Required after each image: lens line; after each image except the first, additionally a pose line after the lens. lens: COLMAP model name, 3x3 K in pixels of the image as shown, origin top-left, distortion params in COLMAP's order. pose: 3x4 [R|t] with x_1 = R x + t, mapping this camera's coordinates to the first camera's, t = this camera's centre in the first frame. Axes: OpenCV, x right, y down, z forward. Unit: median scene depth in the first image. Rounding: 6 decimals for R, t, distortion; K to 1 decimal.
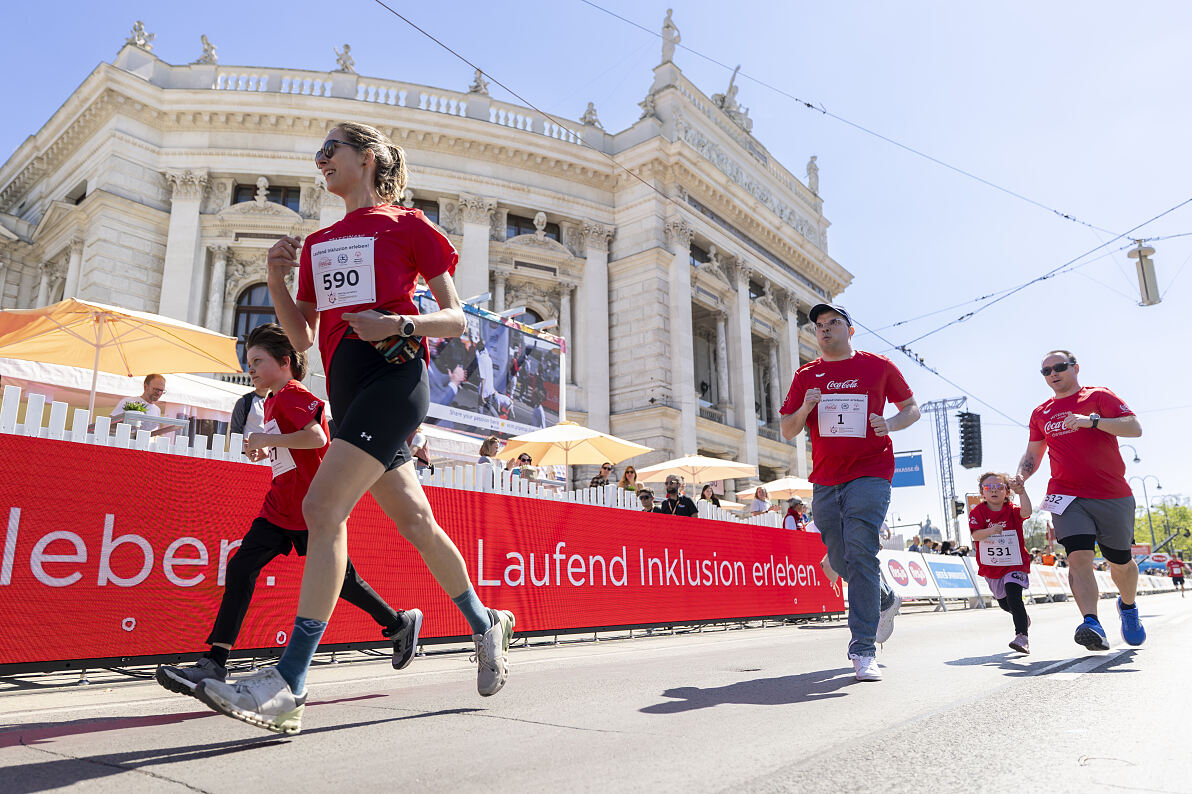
lens RADIAL K [[769.2, 0, 593.2], [0, 769.2, 414.4], [0, 0, 1]] dist [0.034070, 0.000367]
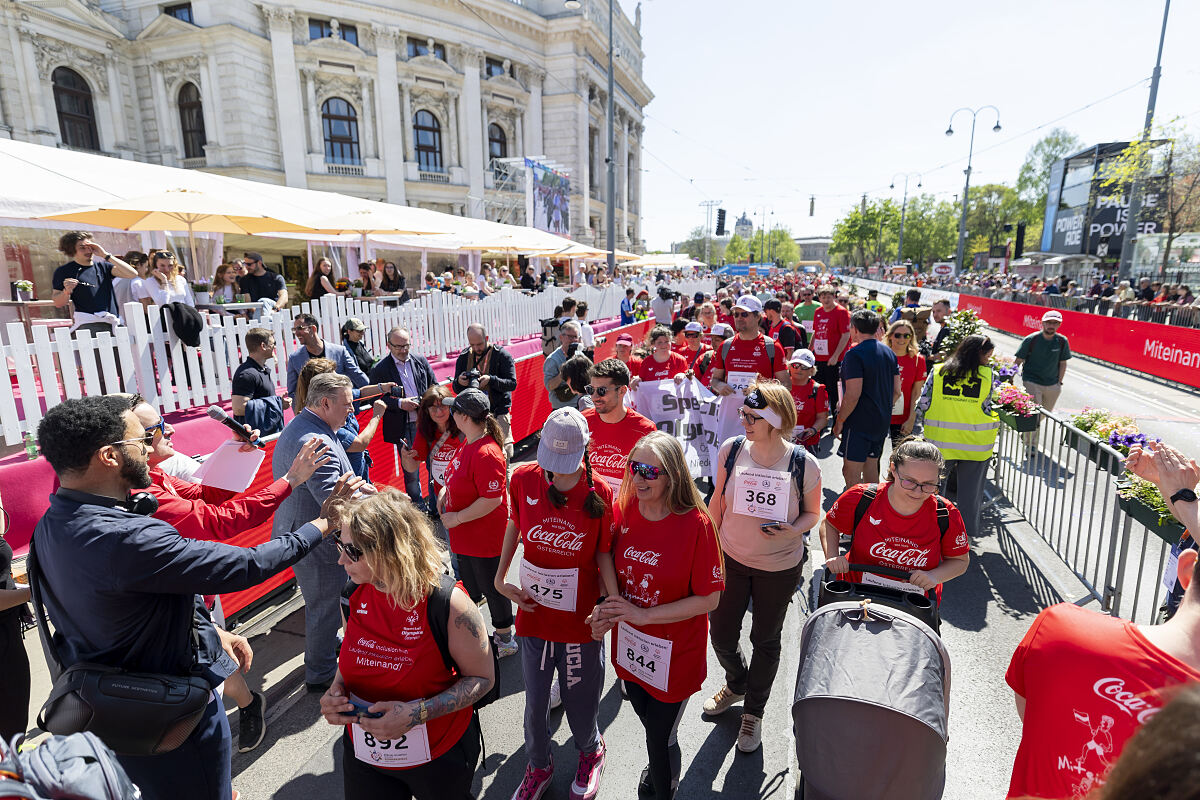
lens RADIAL K [[592.1, 0, 600.0], [0, 592.1, 400.0], [0, 0, 1]] dist [0.002807, -0.000111]
pose [[0.931083, -0.075665, 0.356873, -0.370513], [-0.083118, 0.908524, 0.409482, -0.136614], [-0.355212, -0.410924, 0.839623, -0.378690]]
